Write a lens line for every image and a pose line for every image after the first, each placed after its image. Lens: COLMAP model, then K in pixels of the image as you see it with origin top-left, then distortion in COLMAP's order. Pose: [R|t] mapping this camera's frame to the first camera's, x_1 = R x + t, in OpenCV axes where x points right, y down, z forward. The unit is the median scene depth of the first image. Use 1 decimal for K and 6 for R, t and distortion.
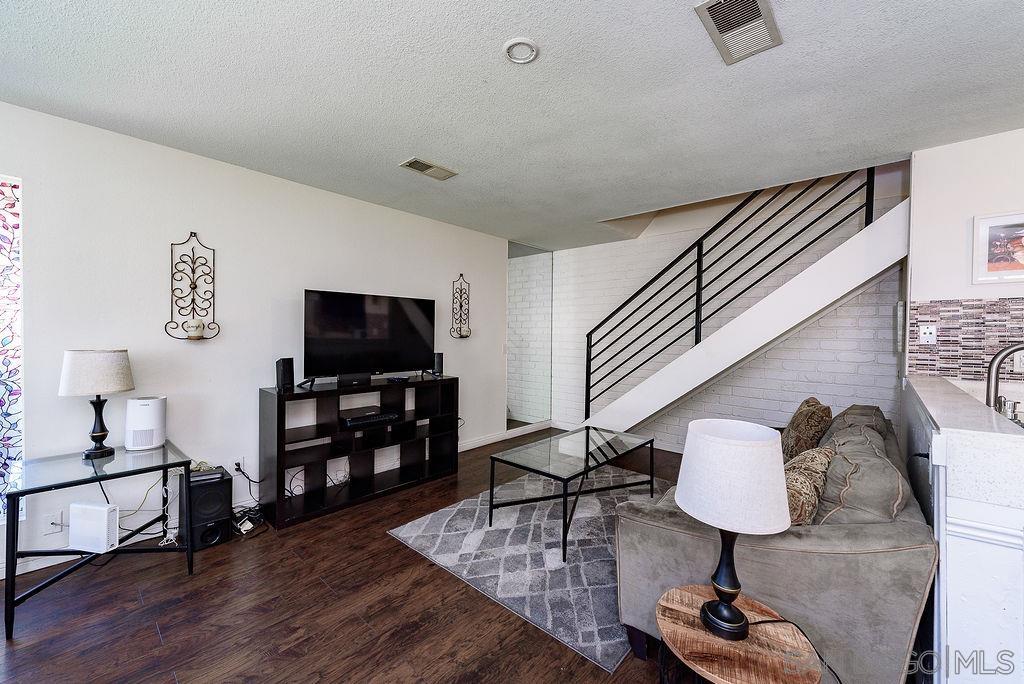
lens RADIAL K [[400.4, 0, 512.0], [0, 400.4, 342.0], [0, 0, 1]] dist [0.011939, -0.004181]
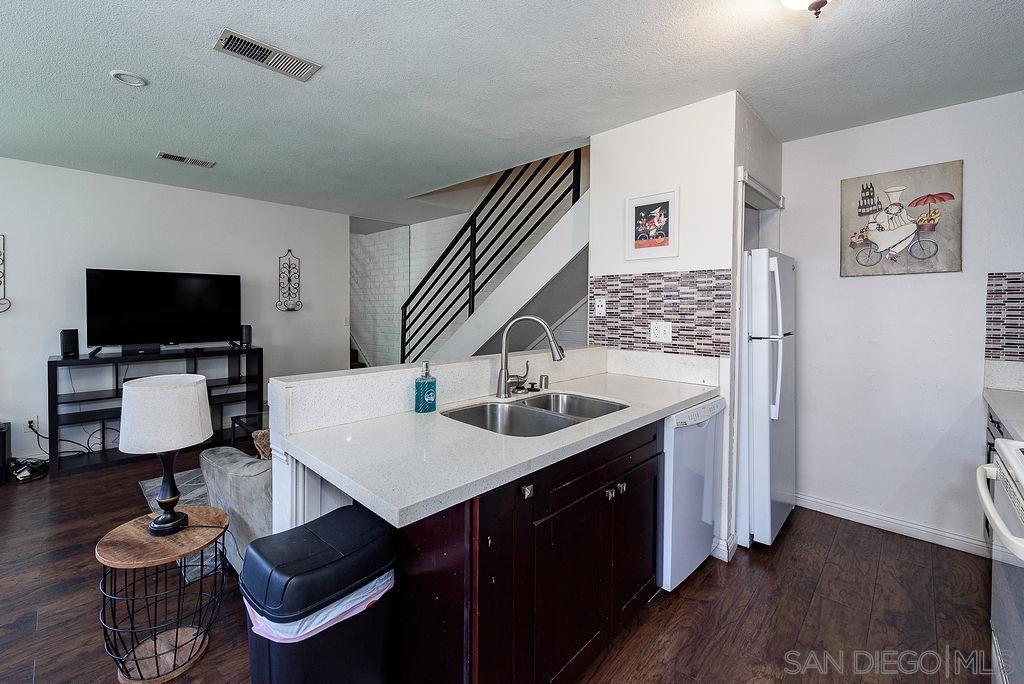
lens RADIAL K [[430.5, 0, 475.8], [0, 430.5, 315.7], [0, 0, 1]] dist [0.012147, -0.004881]
pose [[0.997633, -0.002407, -0.068719, 0.722922], [0.002676, 0.999989, 0.003833, -0.000635], [0.068709, -0.004008, 0.997629, -0.156523]]
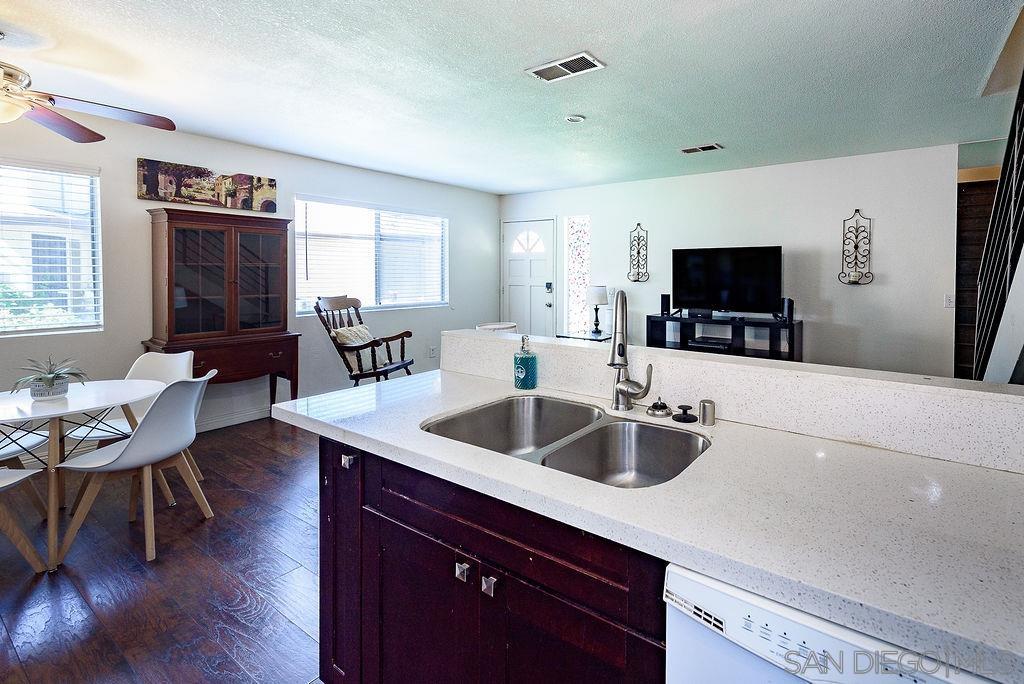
lens RADIAL K [[467.0, 0, 600.7], [0, 467.0, 280.9], [0, 0, 1]] dist [0.017271, 0.000103]
pose [[0.170929, 0.005828, -0.985266, 1.279288], [-0.022856, 0.999737, 0.001948, -0.010479], [0.985018, 0.022186, 0.171017, 0.474461]]
